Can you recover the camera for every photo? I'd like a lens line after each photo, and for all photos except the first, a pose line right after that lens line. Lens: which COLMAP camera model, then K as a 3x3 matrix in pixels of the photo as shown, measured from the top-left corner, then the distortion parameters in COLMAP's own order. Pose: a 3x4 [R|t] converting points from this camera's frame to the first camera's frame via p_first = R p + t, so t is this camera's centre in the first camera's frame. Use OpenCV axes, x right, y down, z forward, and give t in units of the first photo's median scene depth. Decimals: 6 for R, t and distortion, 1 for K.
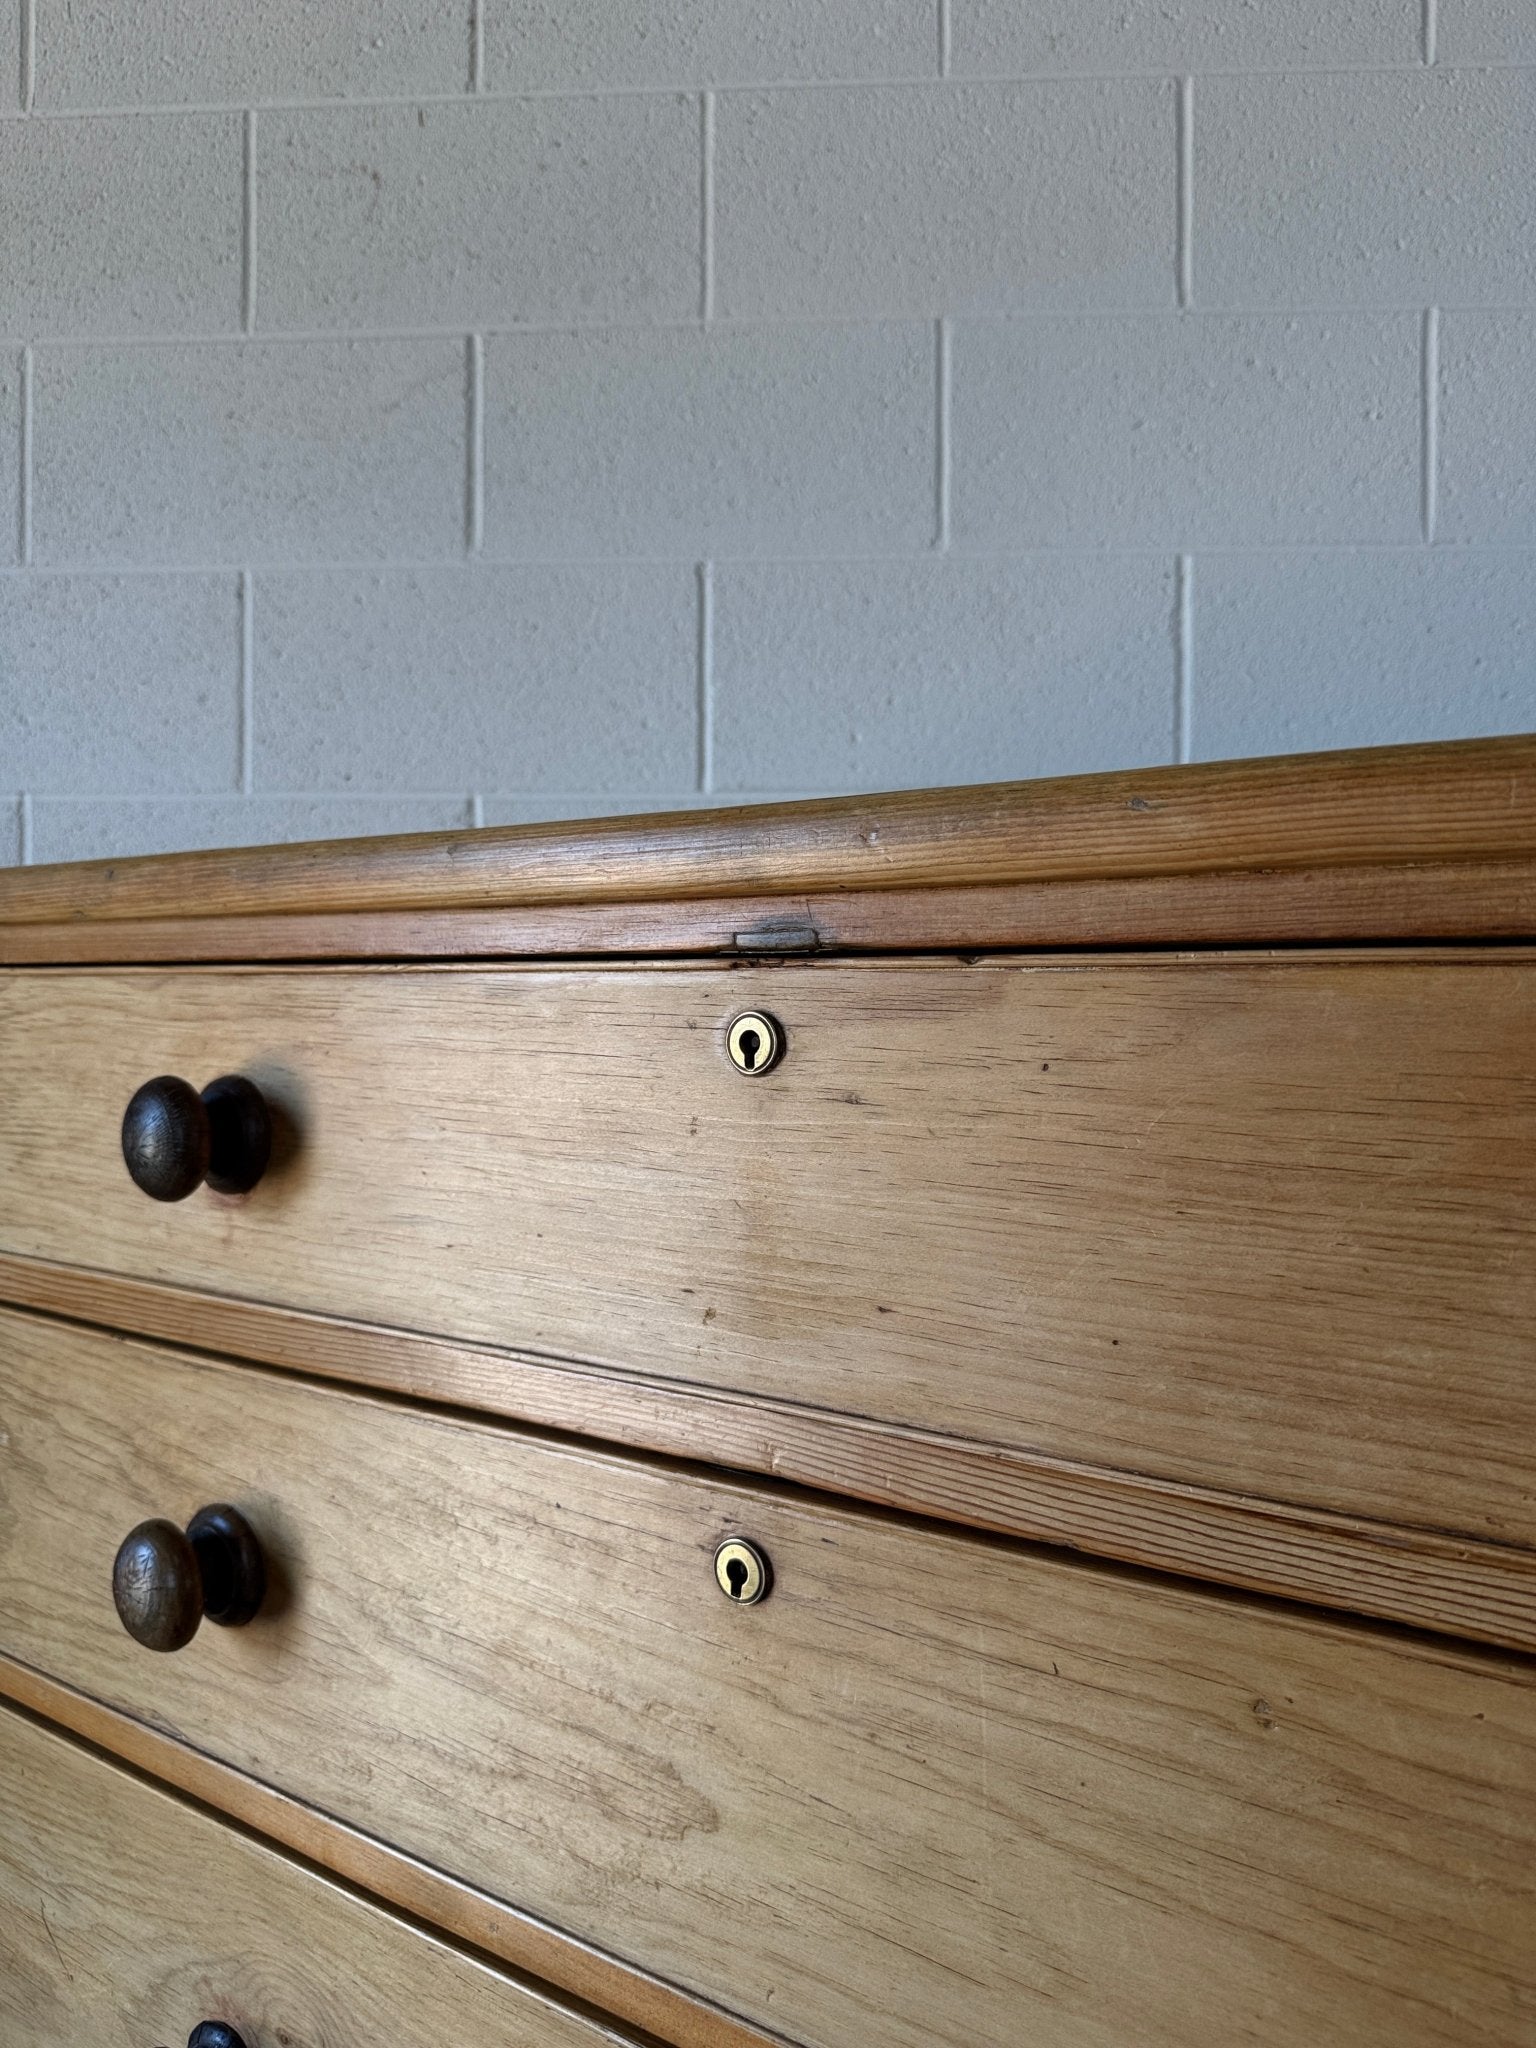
lens RADIAL K [[1459.1, 0, 765.9], [0, 1459.1, 1038.7], [0, 0, 1]] dist [-0.000063, -0.012045]
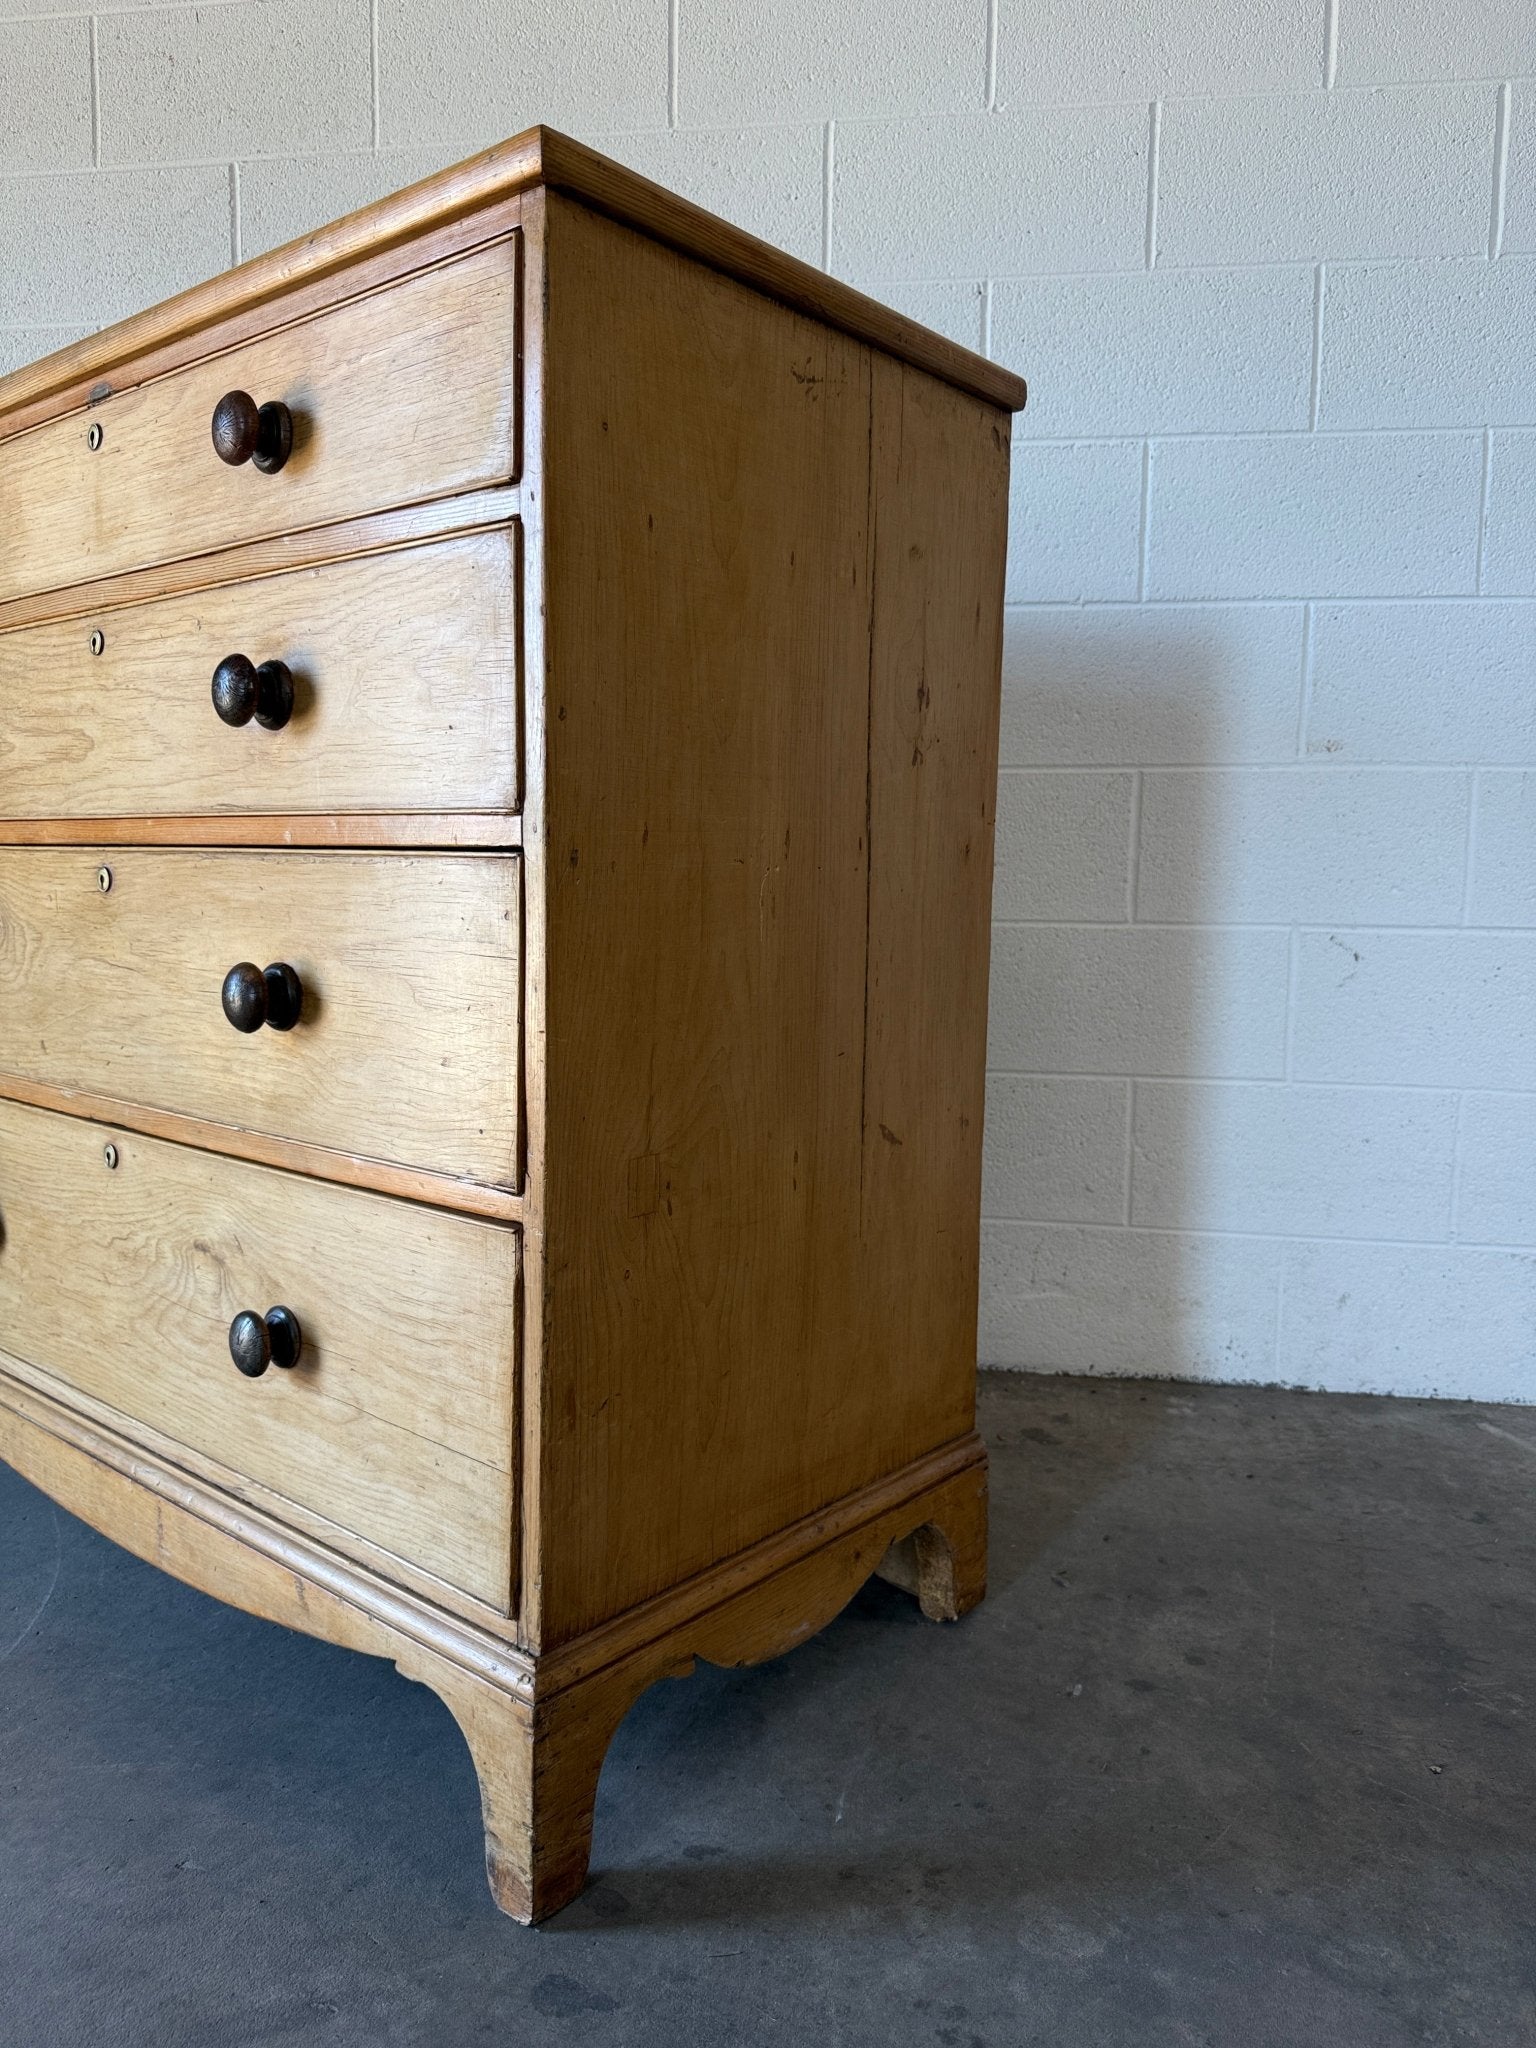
lens RADIAL K [[1459.1, 0, 778.3], [0, 1459.1, 1032.7], [0, 0, 1]] dist [-0.000063, -0.012045]
pose [[0.996483, 0.015997, -0.082249, 0.538808], [-0.007945, 0.995223, 0.097308, 0.294415], [0.083413, -0.096313, 0.991850, -0.599539]]
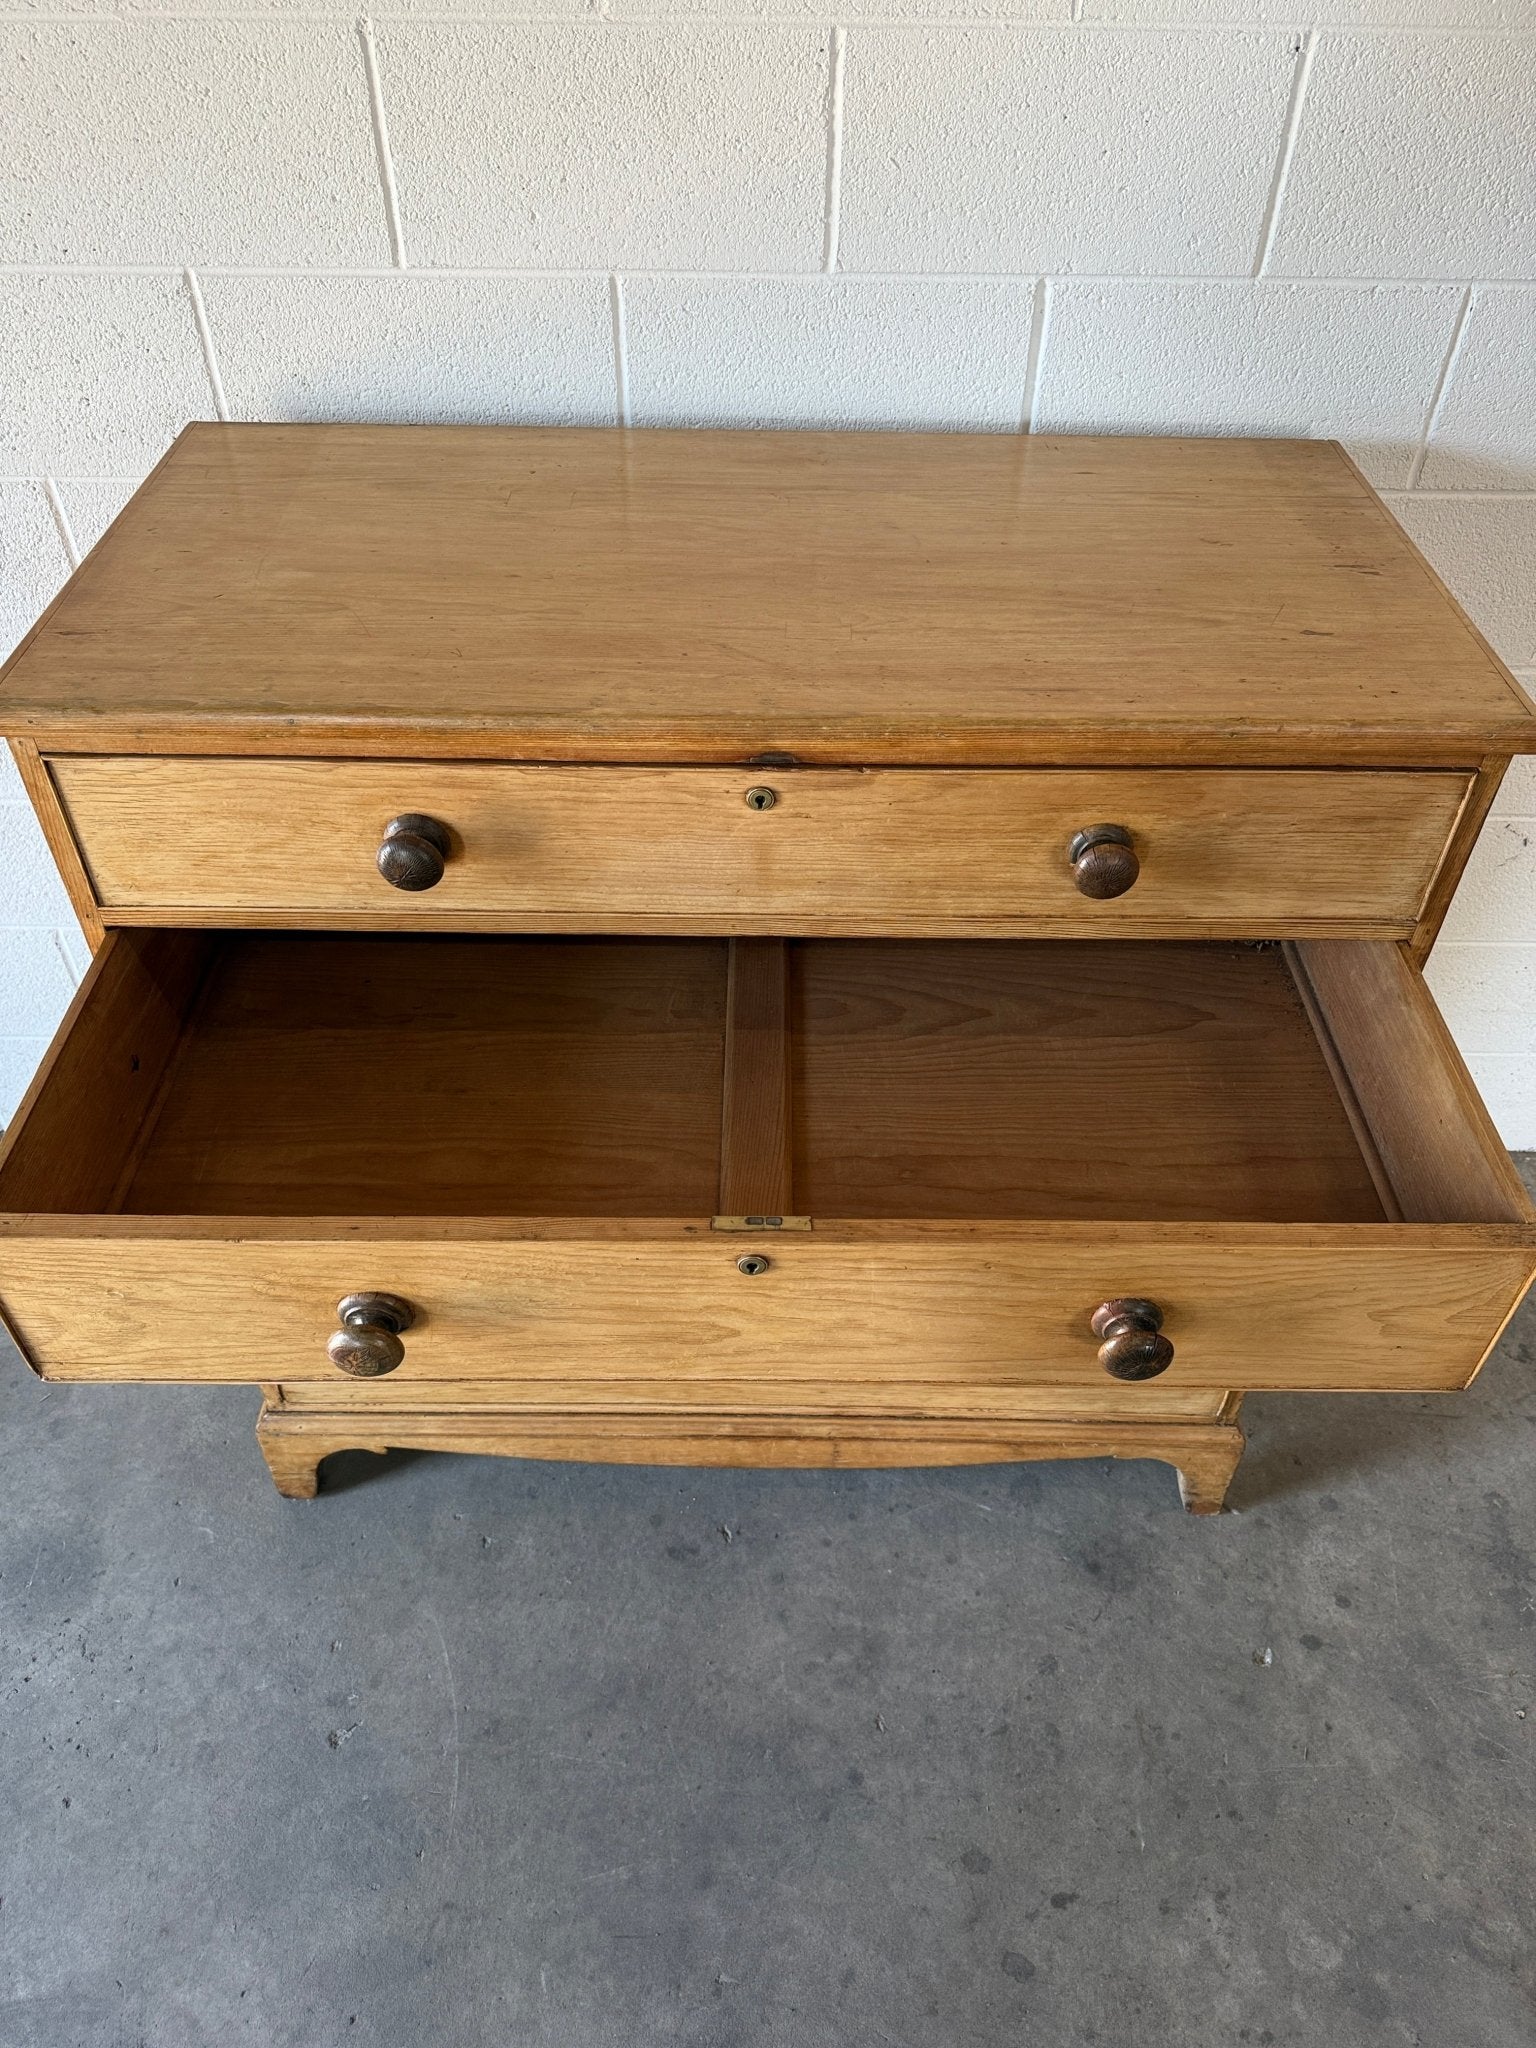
lens RADIAL K [[1459.1, 0, 768.7], [0, 1459.1, 1028.0], [0, 0, 1]] dist [-0.000063, -0.012045]
pose [[0.998177, -0.038086, 0.046817, 0.164341], [-0.003813, 0.734379, 0.678729, -0.507500], [-0.060232, -0.677670, 0.732895, -0.210186]]
